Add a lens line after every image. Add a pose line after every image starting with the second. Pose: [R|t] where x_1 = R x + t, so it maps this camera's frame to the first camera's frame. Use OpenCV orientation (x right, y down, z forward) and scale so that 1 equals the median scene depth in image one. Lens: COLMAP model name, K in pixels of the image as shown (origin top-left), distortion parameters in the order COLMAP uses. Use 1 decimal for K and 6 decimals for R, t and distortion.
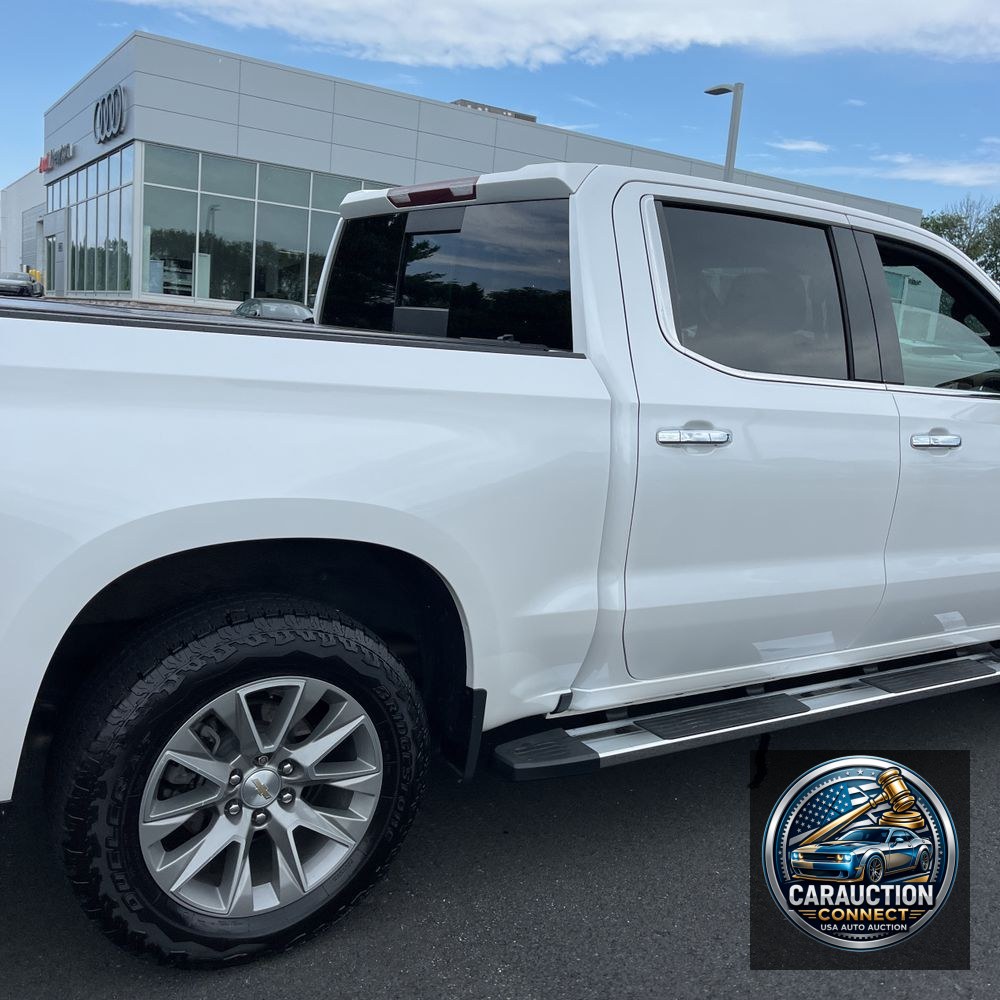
lens RADIAL K [[998.5, 0, 504.0], [0, 998.5, 522.7], [0, 0, 1]] dist [0.019688, 0.003335]
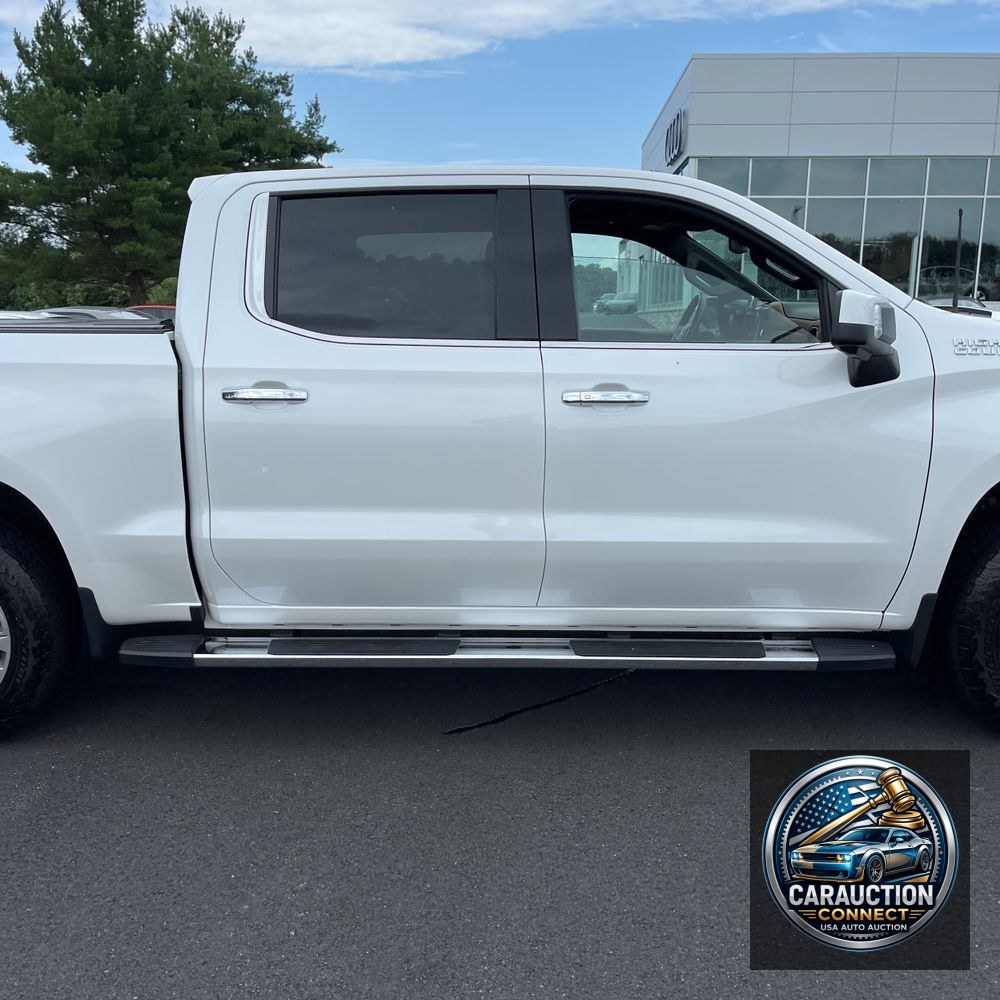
lens RADIAL K [[989.9, 0, 505.4], [0, 989.9, 518.0], [0, 0, 1]] dist [0.094094, -0.119875]
pose [[0.824017, 0.035946, -0.565424, 1.077331], [-0.039362, 0.999206, 0.006159, 0.038696], [0.565196, 0.017181, 0.824778, 0.193616]]
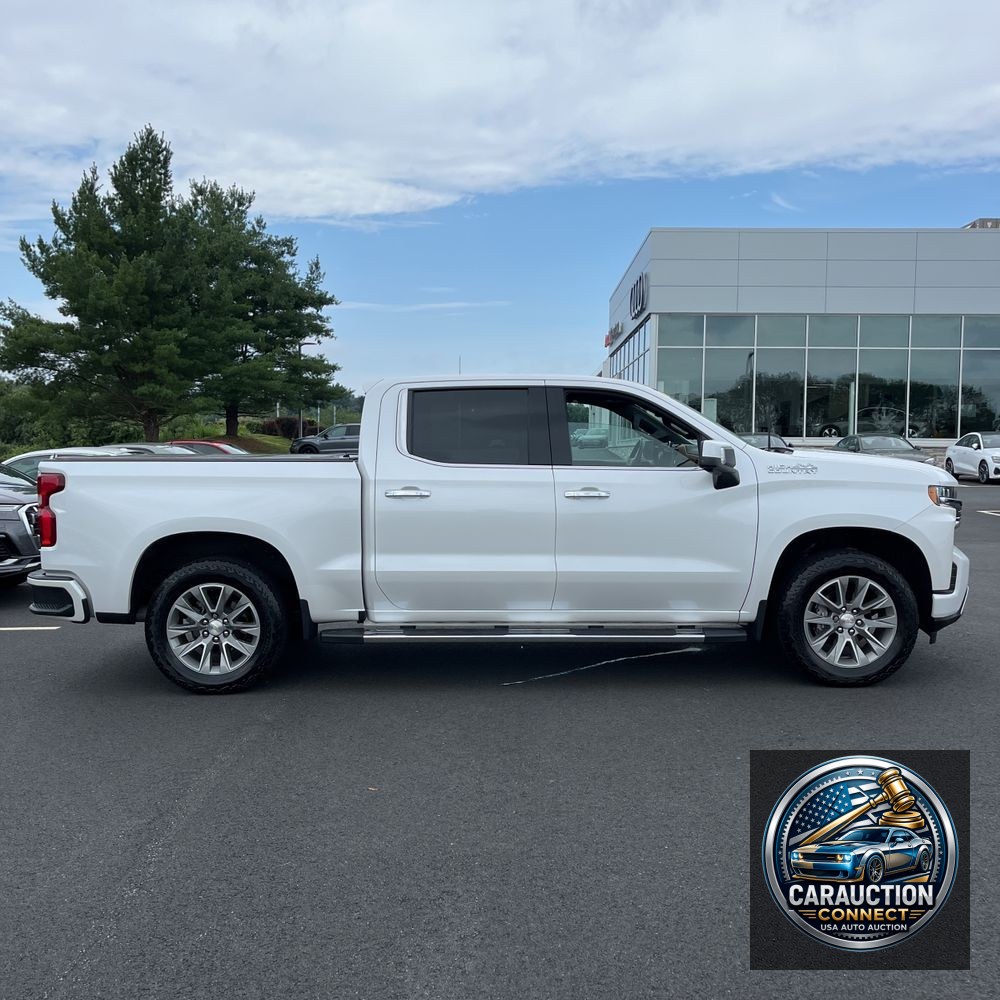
lens RADIAL K [[979.3, 0, 512.7], [0, 979.3, 518.3], [0, 0, 1]] dist [0.047442, -0.020580]
pose [[0.841046, -0.038604, -0.539585, 1.531578], [-0.033891, 0.991731, -0.123778, 0.225128], [0.539901, 0.122390, 0.832783, -0.661294]]
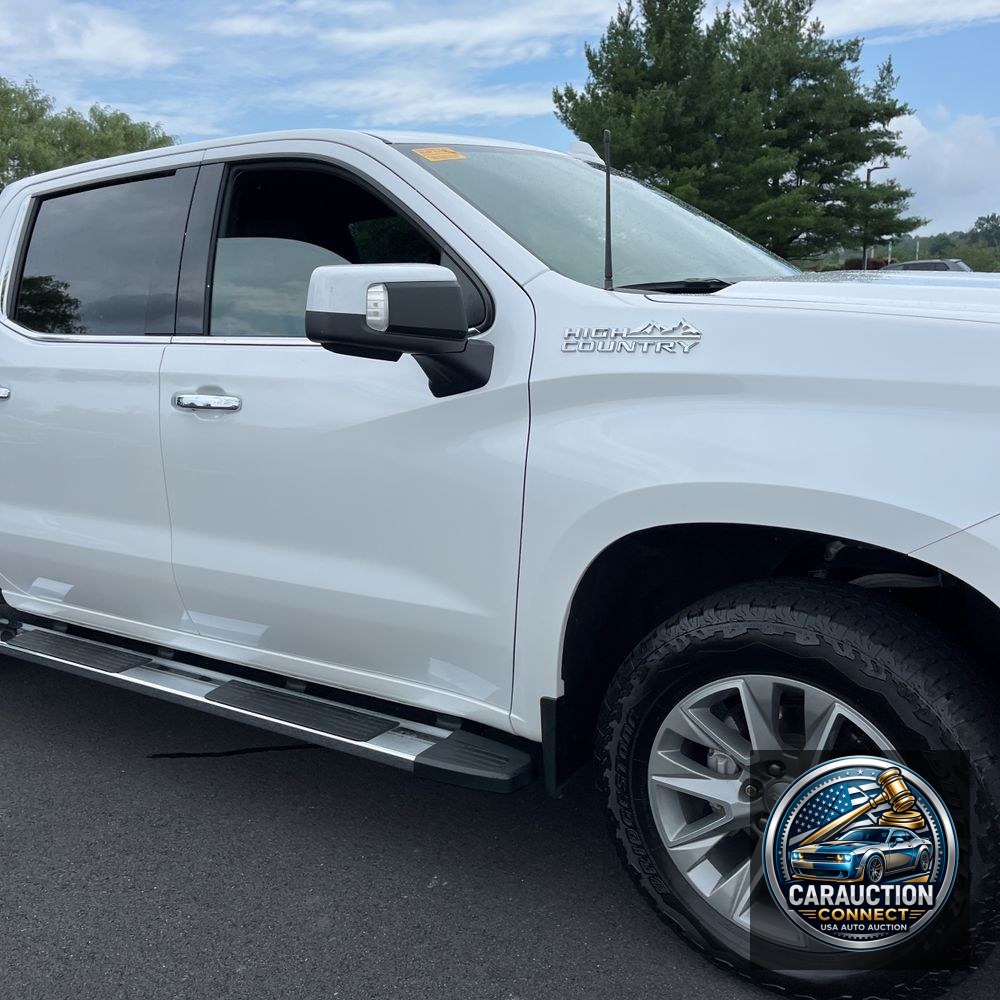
lens RADIAL K [[998.5, 0, 504.0], [0, 998.5, 522.7], [0, 0, 1]] dist [0.019688, 0.003335]
pose [[0.386111, 0.104202, -0.916548, 1.542822], [-0.103242, 0.992238, 0.069315, -0.078783], [0.916657, 0.067863, 0.393872, 1.091577]]
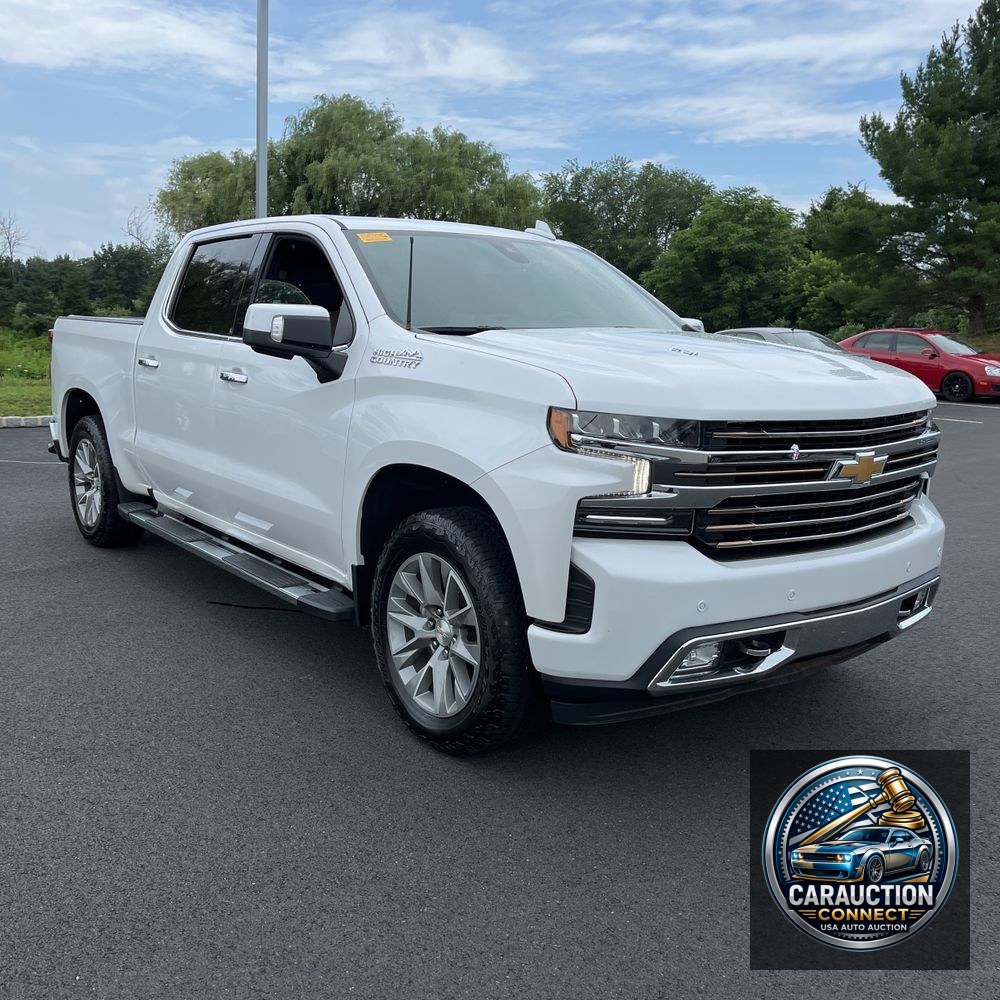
lens RADIAL K [[989.9, 0, 505.4], [0, 989.9, 518.0], [0, 0, 1]] dist [0.094094, -0.119875]
pose [[0.101972, 0.117659, -0.987805, 2.199550], [-0.209747, 0.973201, 0.094267, -0.120873], [0.972424, 0.197577, 0.123917, 1.477198]]
